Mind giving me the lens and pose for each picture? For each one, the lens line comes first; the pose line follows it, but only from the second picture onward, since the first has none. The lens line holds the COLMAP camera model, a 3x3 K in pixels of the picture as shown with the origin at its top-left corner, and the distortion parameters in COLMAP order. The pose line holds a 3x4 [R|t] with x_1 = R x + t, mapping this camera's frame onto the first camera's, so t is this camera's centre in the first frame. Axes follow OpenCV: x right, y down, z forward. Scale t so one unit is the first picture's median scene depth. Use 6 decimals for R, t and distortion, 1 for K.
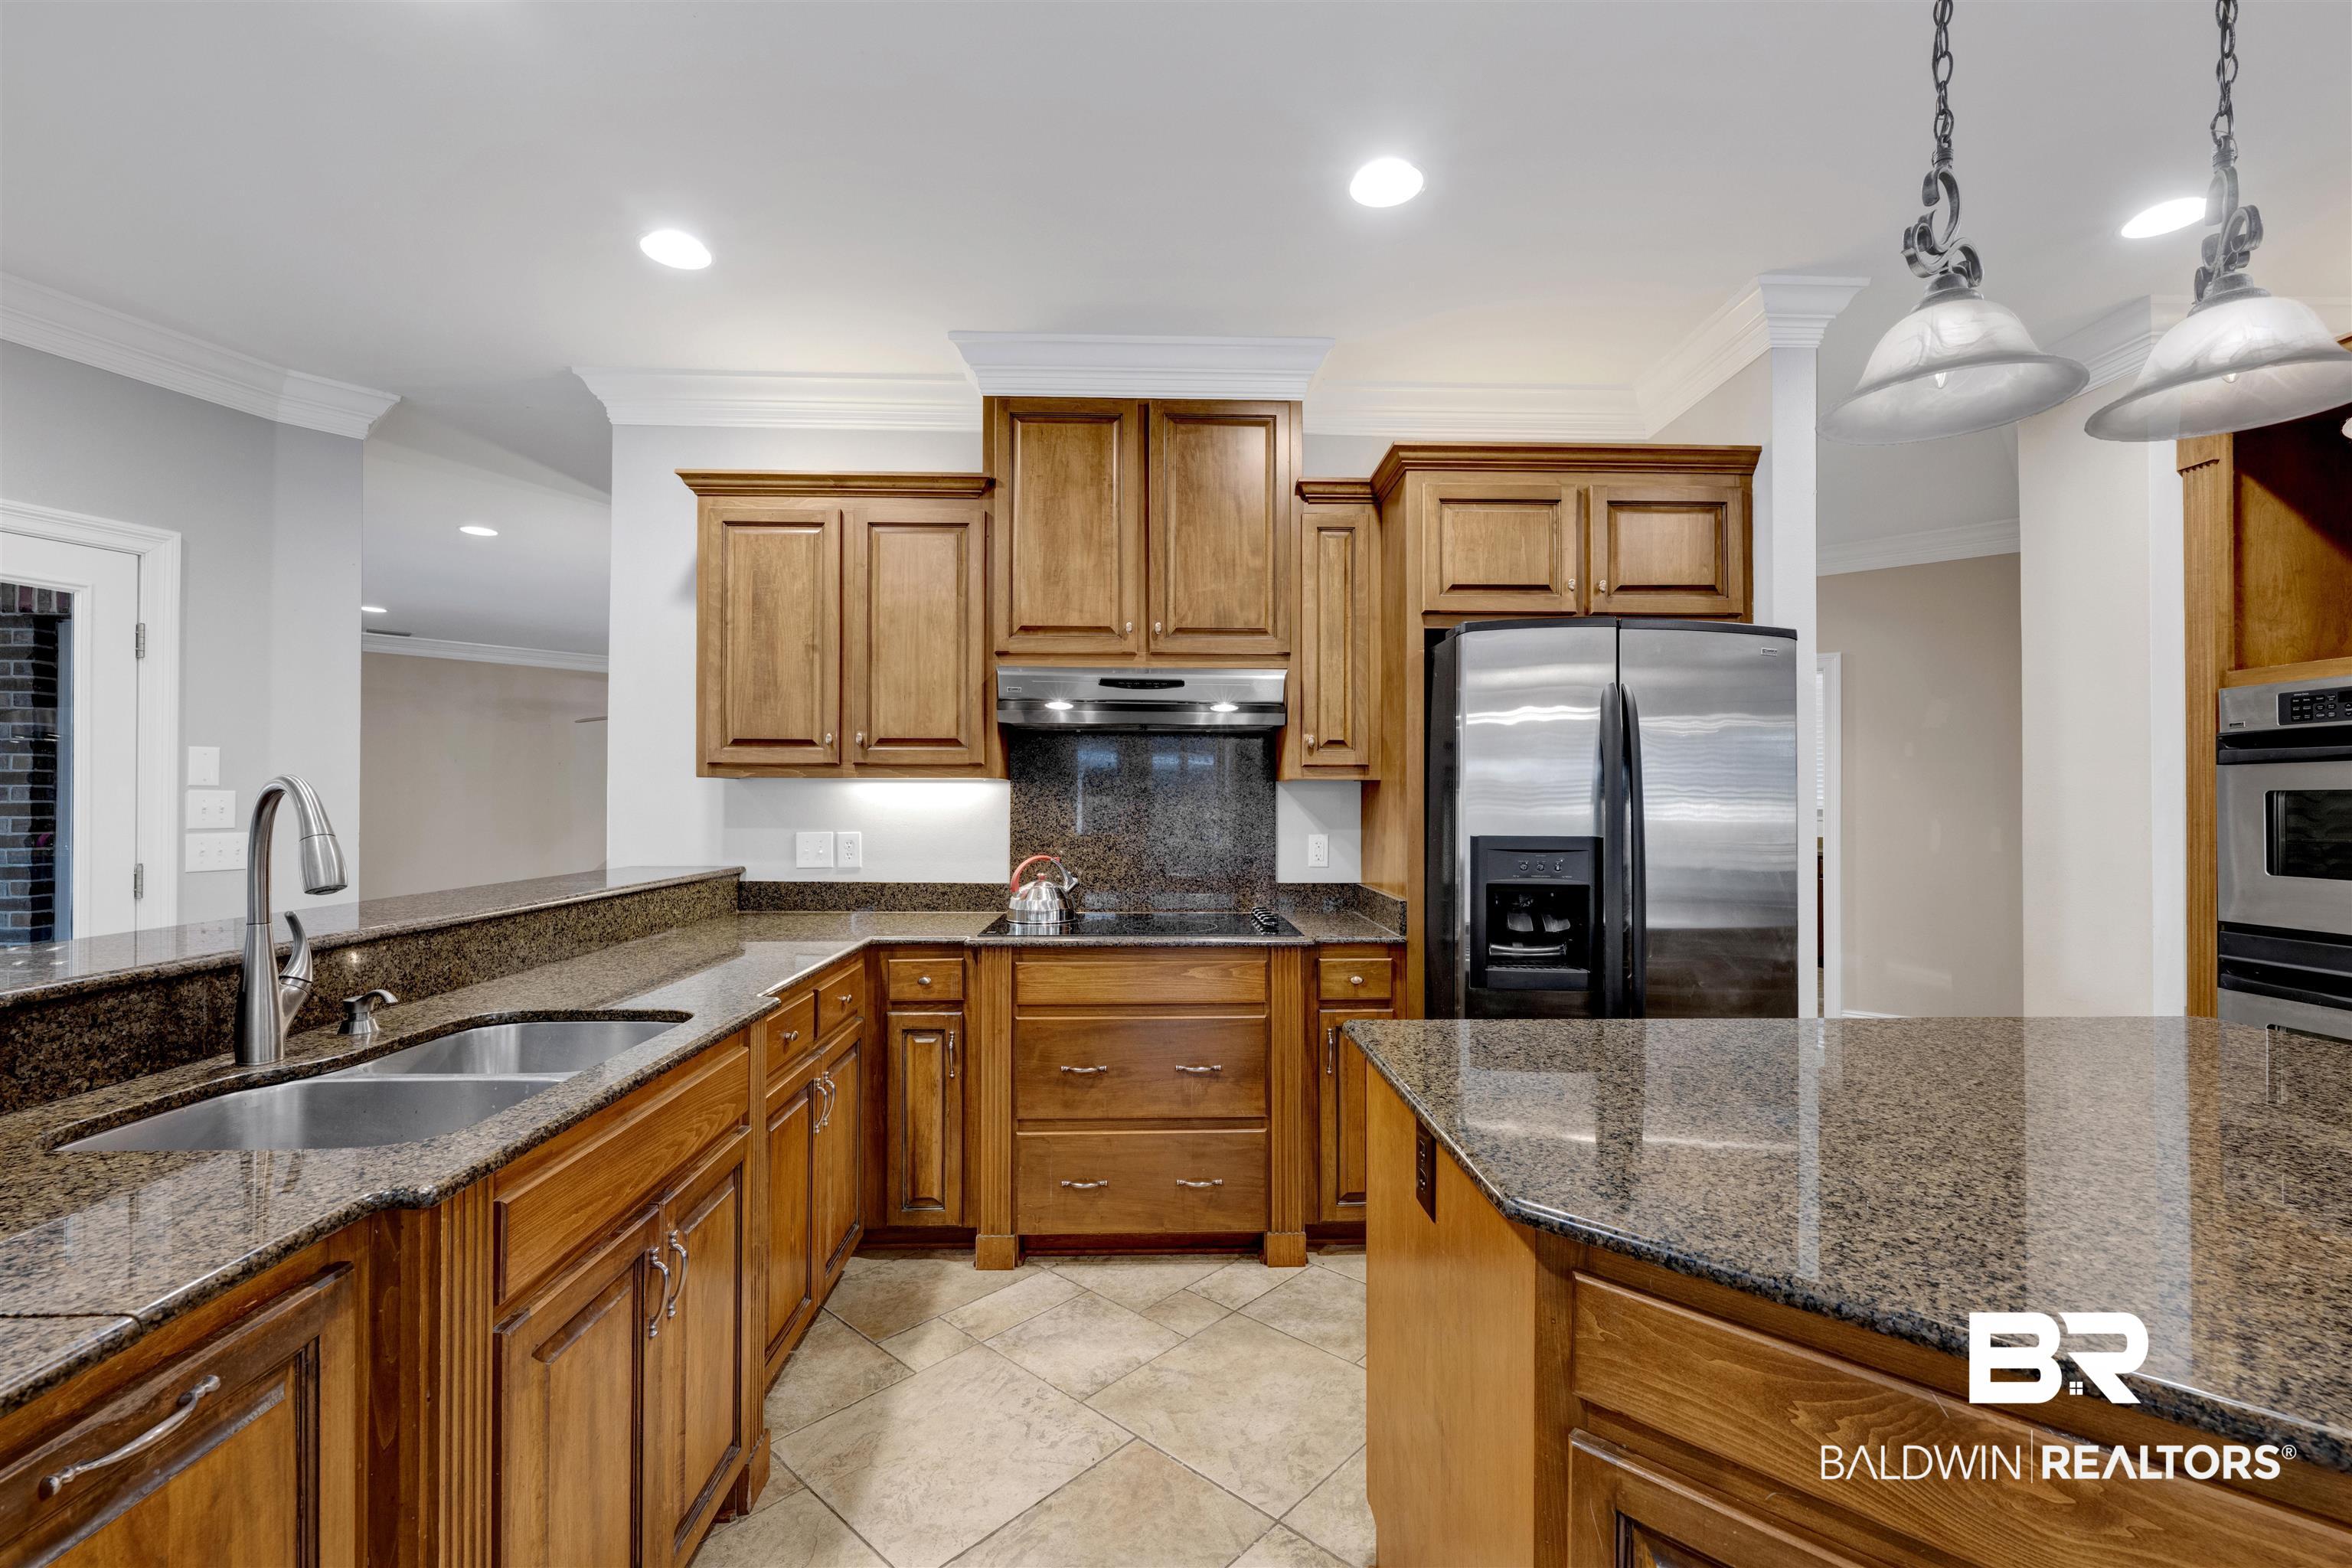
lens RADIAL K [[964.6, 0, 1114.8], [0, 964.6, 790.0], [0, 0, 1]] dist [-0.011435, 0.000435]
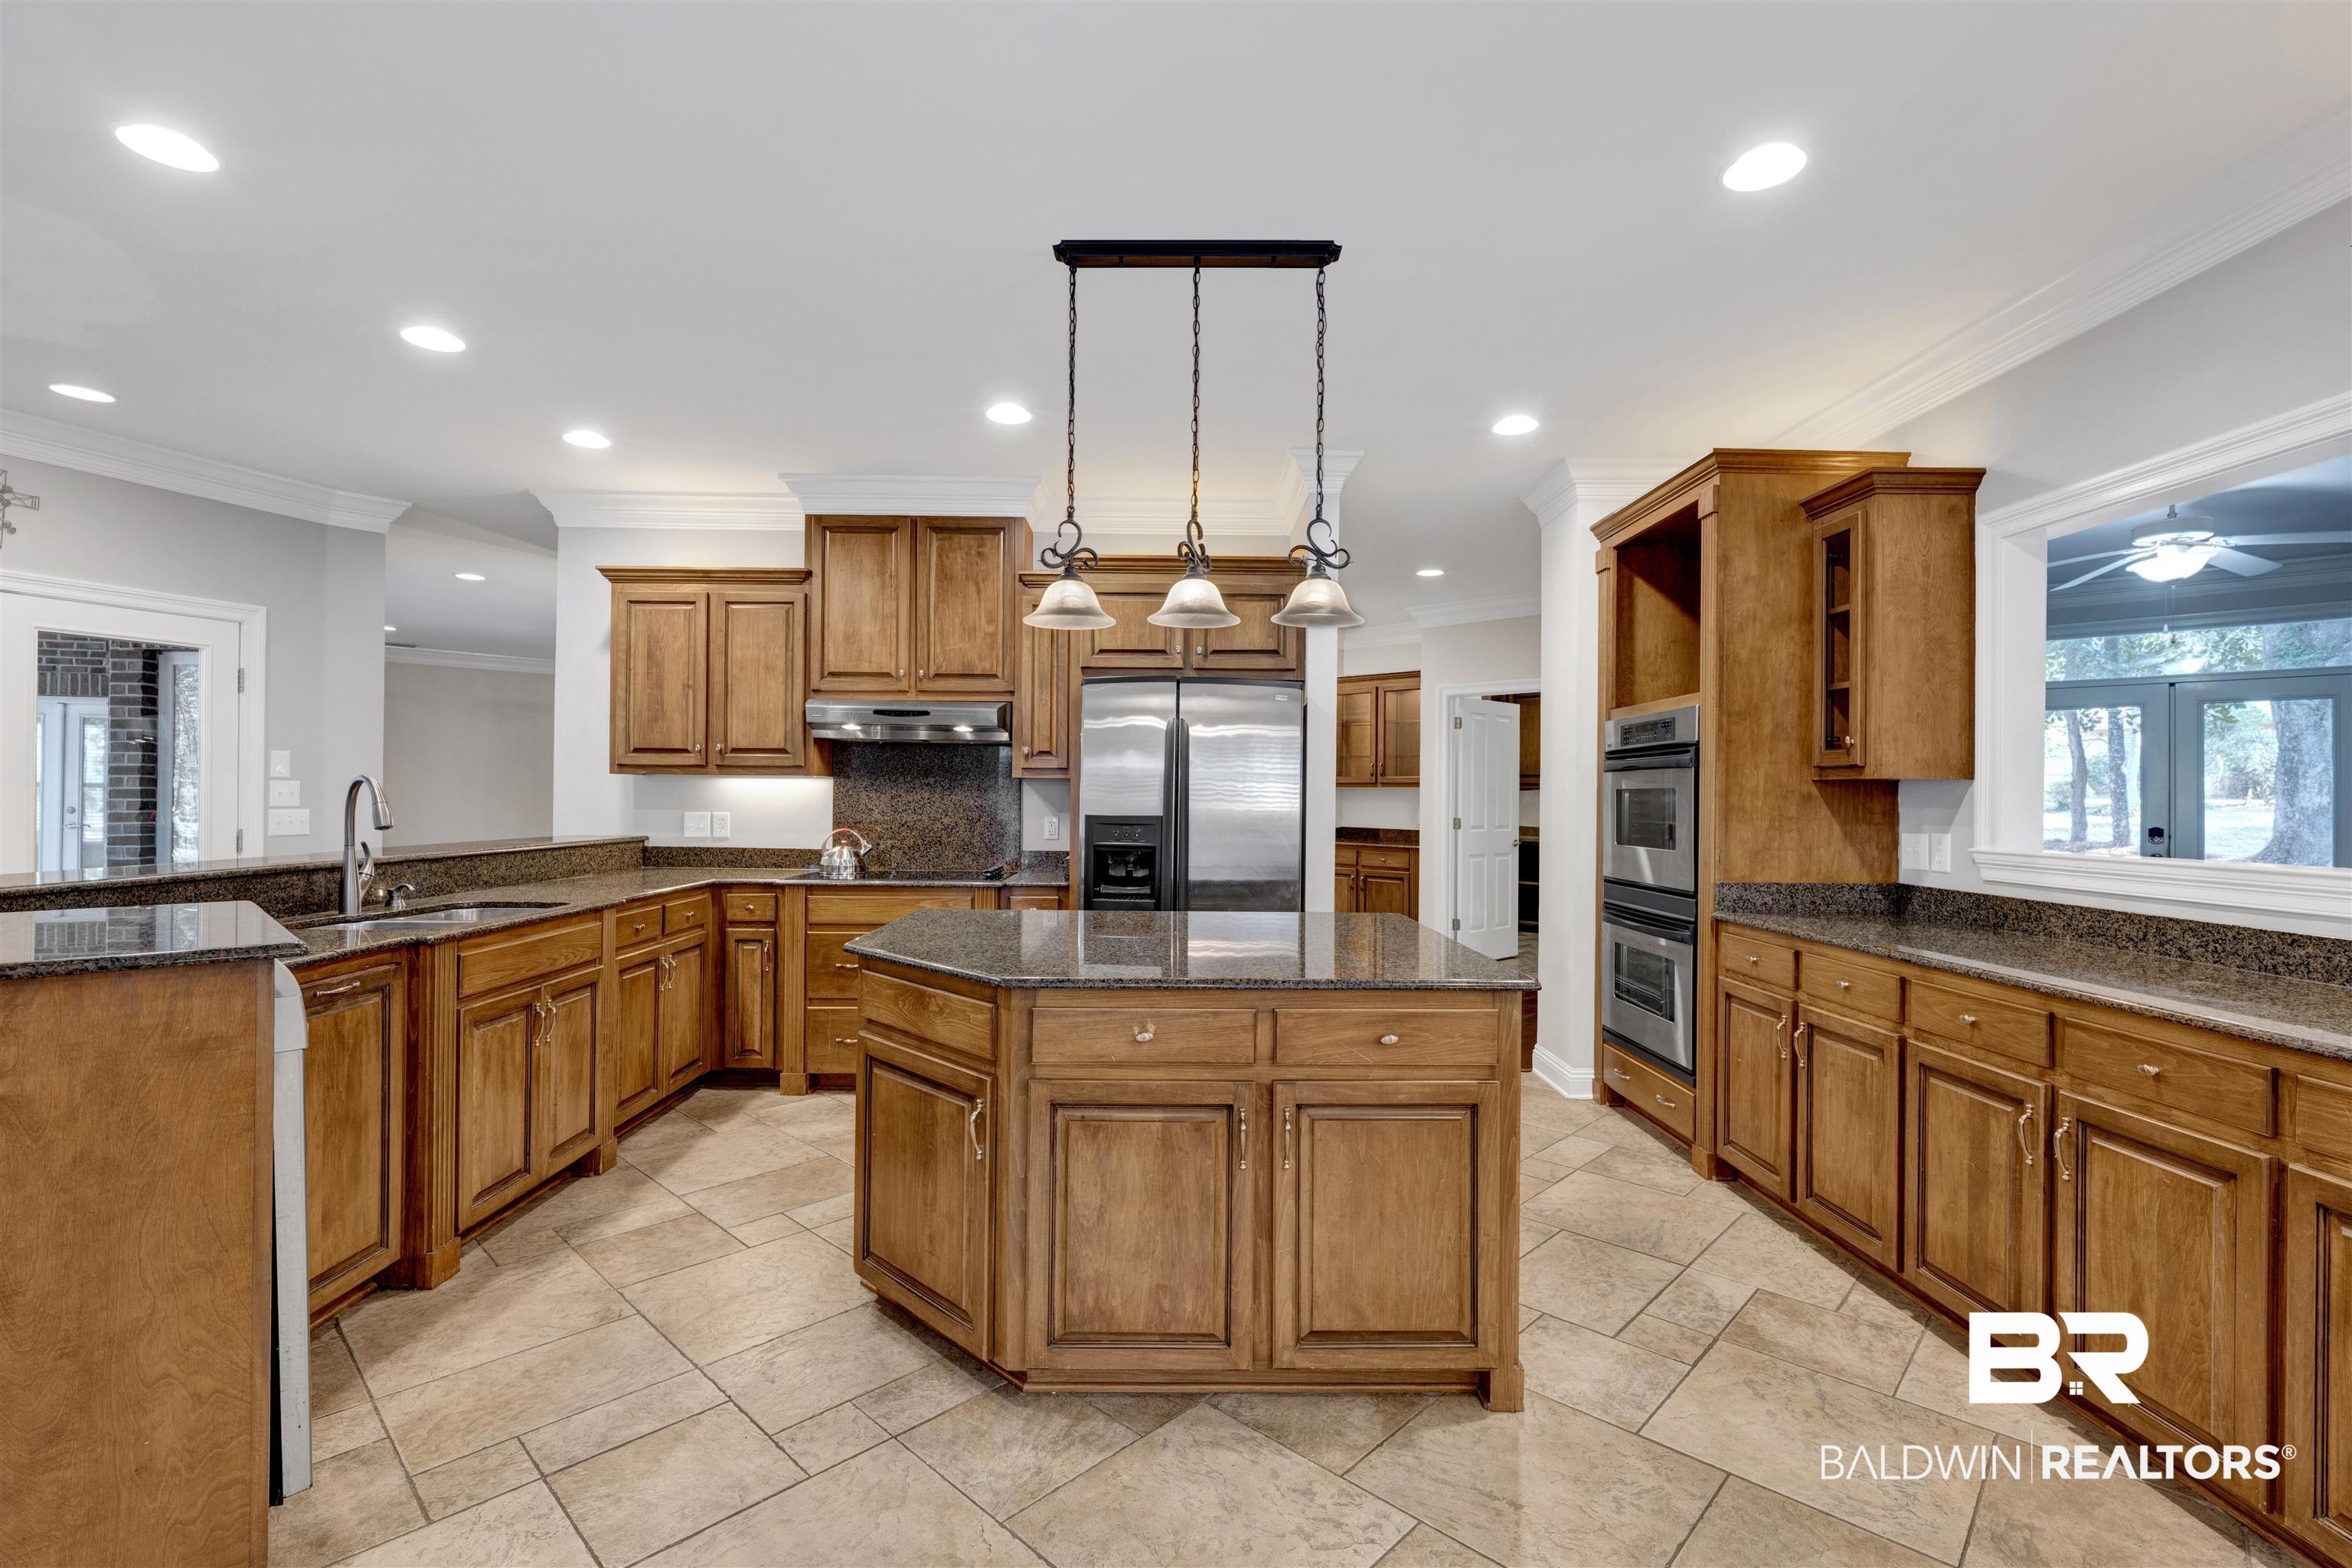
lens RADIAL K [[1088.2, 0, 1177.9], [0, 1088.2, 792.0], [0, 0, 1]] dist [-0.014117, -0.000237]
pose [[0.999853, 0.006479, -0.015870, 0.466665], [-0.006376, 0.999958, 0.006566, -0.001708], [0.015912, -0.006464, 0.999853, -0.653484]]
